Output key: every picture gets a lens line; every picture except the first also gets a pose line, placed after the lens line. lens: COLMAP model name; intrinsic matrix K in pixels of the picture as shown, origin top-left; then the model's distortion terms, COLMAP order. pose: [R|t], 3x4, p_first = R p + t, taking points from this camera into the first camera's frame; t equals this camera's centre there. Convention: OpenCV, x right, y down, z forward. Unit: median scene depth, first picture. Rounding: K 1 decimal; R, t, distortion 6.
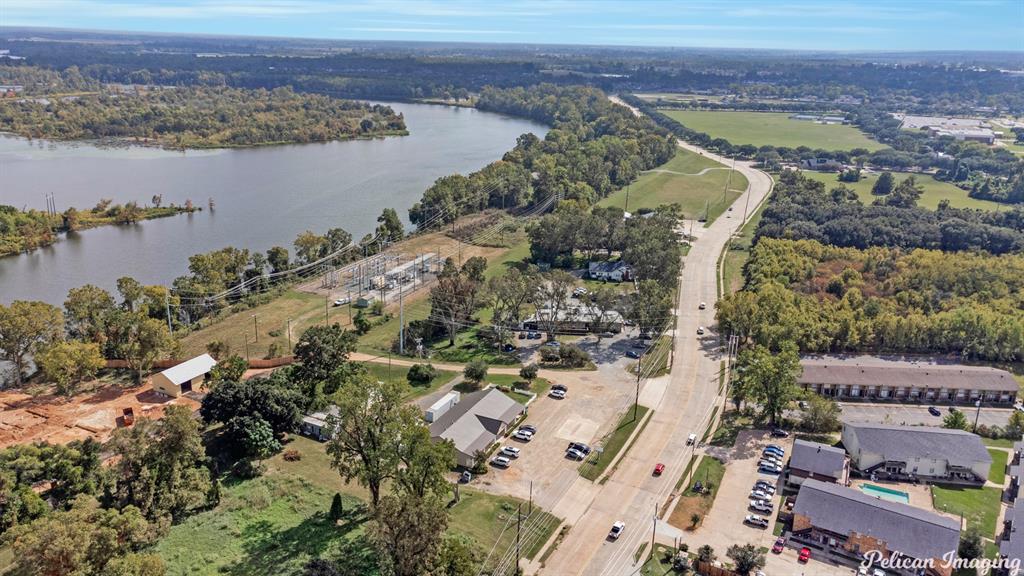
lens RADIAL K [[776.2, 0, 512.0], [0, 776.2, 288.0], [0, 0, 1]] dist [0.040954, 0.005161]
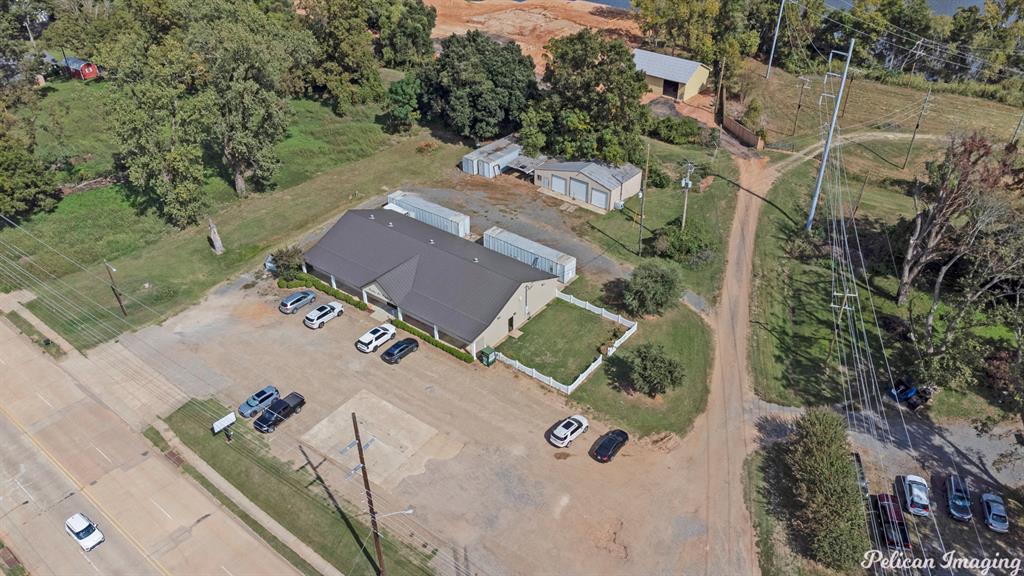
lens RADIAL K [[769.4, 0, 510.9], [0, 769.4, 286.6], [0, 0, 1]] dist [0.051224, 0.001123]
pose [[-0.221418, 0.524921, -0.821847, 0.370598], [-0.295095, 0.767186, 0.569512, -0.126784], [0.929458, 0.368624, -0.014968, 1.092632]]
